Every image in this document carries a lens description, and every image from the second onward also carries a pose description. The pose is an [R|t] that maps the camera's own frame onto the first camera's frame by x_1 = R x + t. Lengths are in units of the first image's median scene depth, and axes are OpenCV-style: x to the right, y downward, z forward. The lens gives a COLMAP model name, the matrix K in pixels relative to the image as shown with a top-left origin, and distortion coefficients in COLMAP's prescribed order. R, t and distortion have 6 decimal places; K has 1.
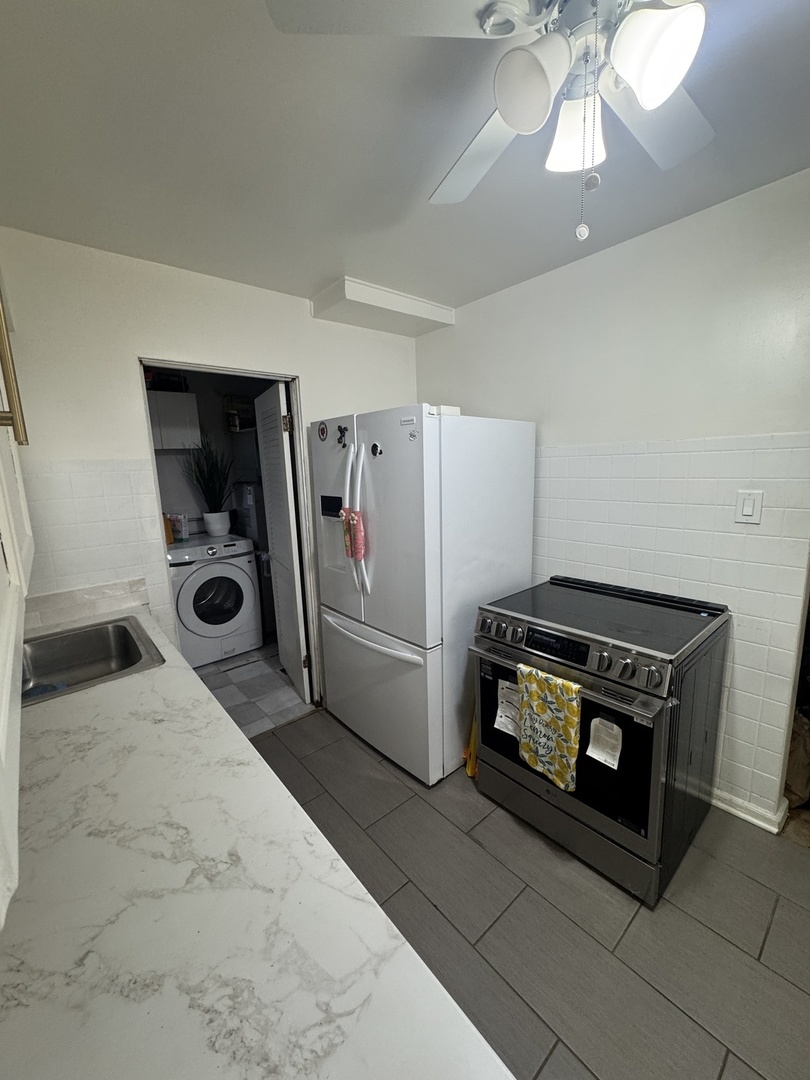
lens RADIAL K [[430.6, 0, 405.0], [0, 430.6, 540.0], [0, 0, 1]] dist [0.000522, -0.000153]
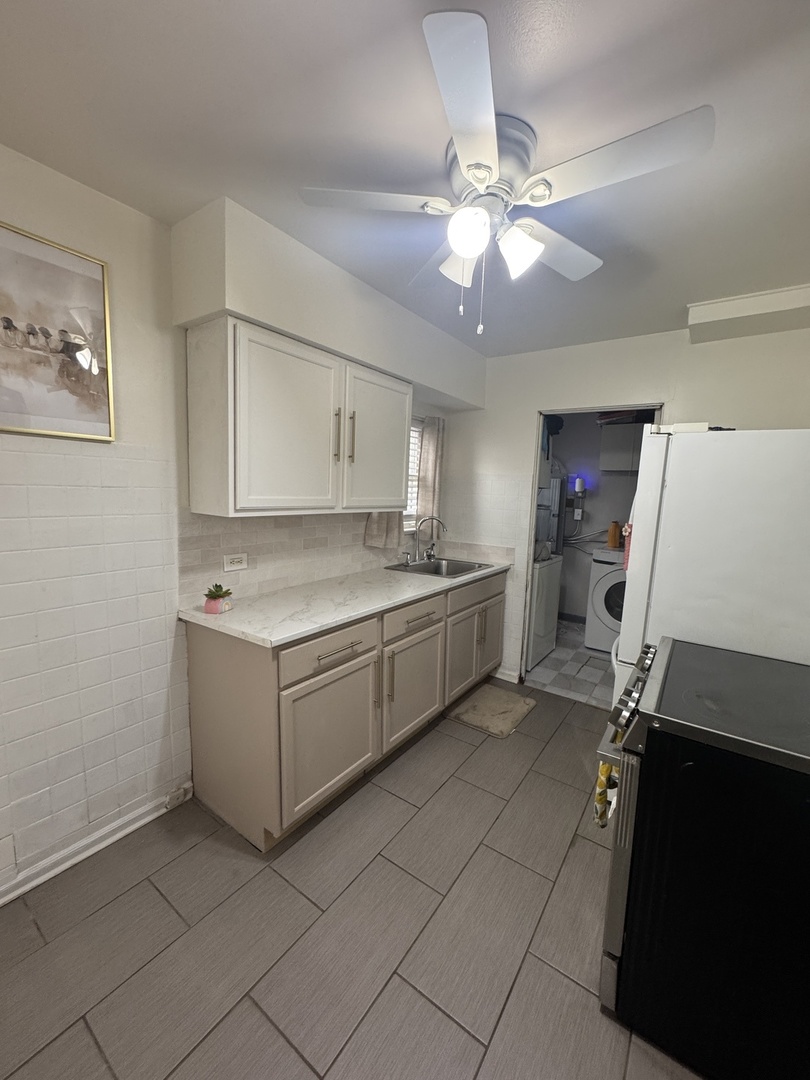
lens RADIAL K [[432.8, 0, 405.0], [0, 432.8, 540.0], [0, 0, 1]] dist [-0.000041, -0.000106]
pose [[0.241925, 0.158112, -0.957326, 0.765848], [-0.215323, 0.970782, 0.105921, -0.022340], [0.946102, 0.180509, 0.268902, 0.167446]]
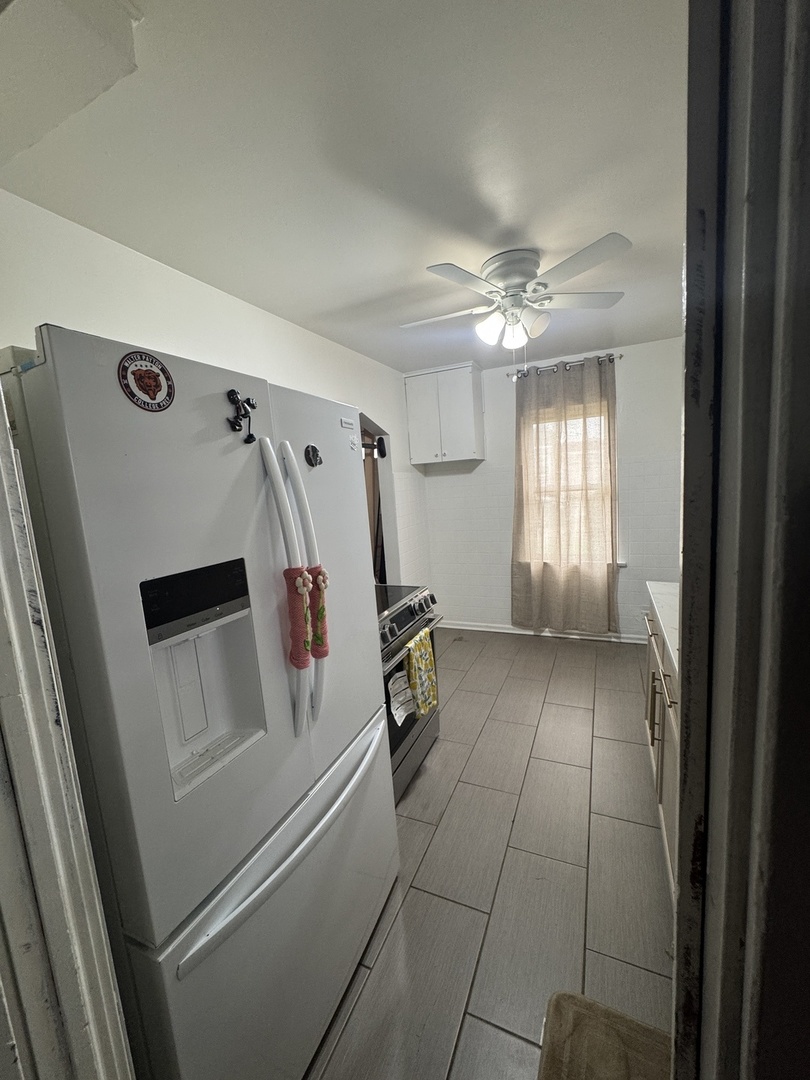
lens RADIAL K [[430.6, 0, 405.0], [0, 430.6, 540.0], [0, 0, 1]] dist [0.000522, -0.000153]
pose [[-0.415443, -0.056688, 0.907851, -0.620328], [0.242097, 0.955166, 0.170429, -0.156031], [-0.876810, 0.290592, -0.383093, 1.061095]]
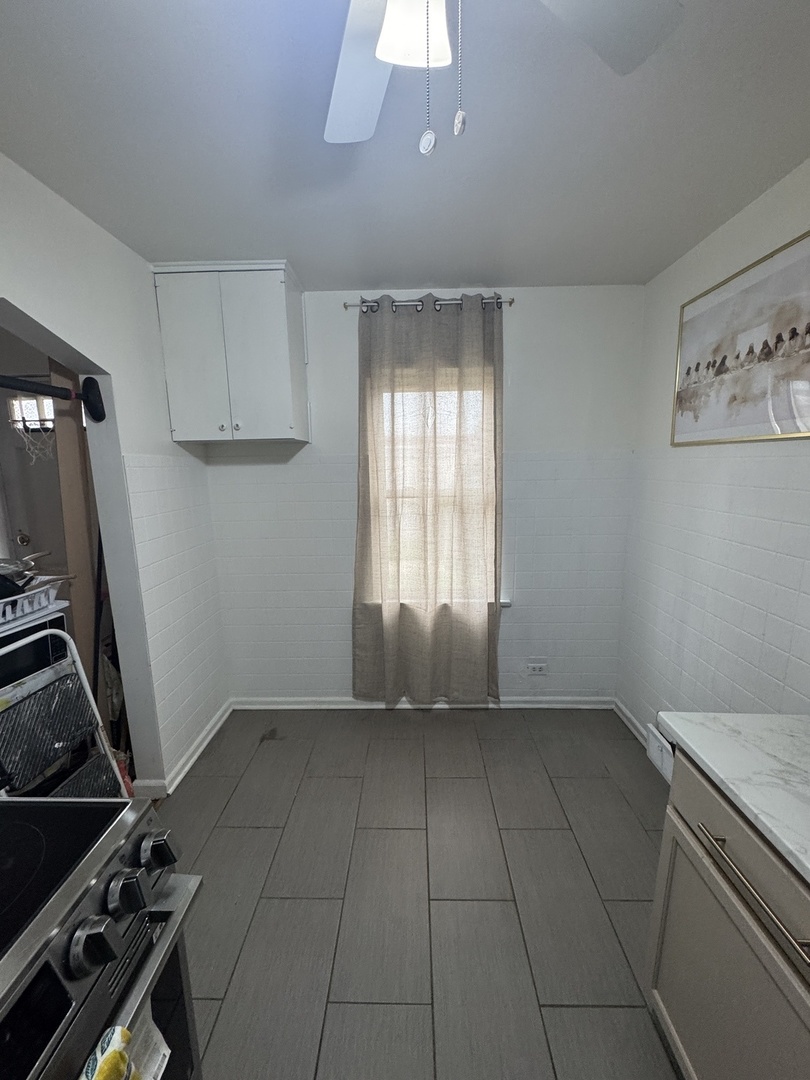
lens RADIAL K [[432.8, 0, 405.0], [0, 432.8, 540.0], [0, 0, 1]] dist [-0.000041, -0.000106]
pose [[-0.733078, -0.067439, 0.676793, -0.043744], [0.163244, 0.948540, 0.271337, -0.112132], [-0.660263, 0.309394, -0.684345, 0.651116]]
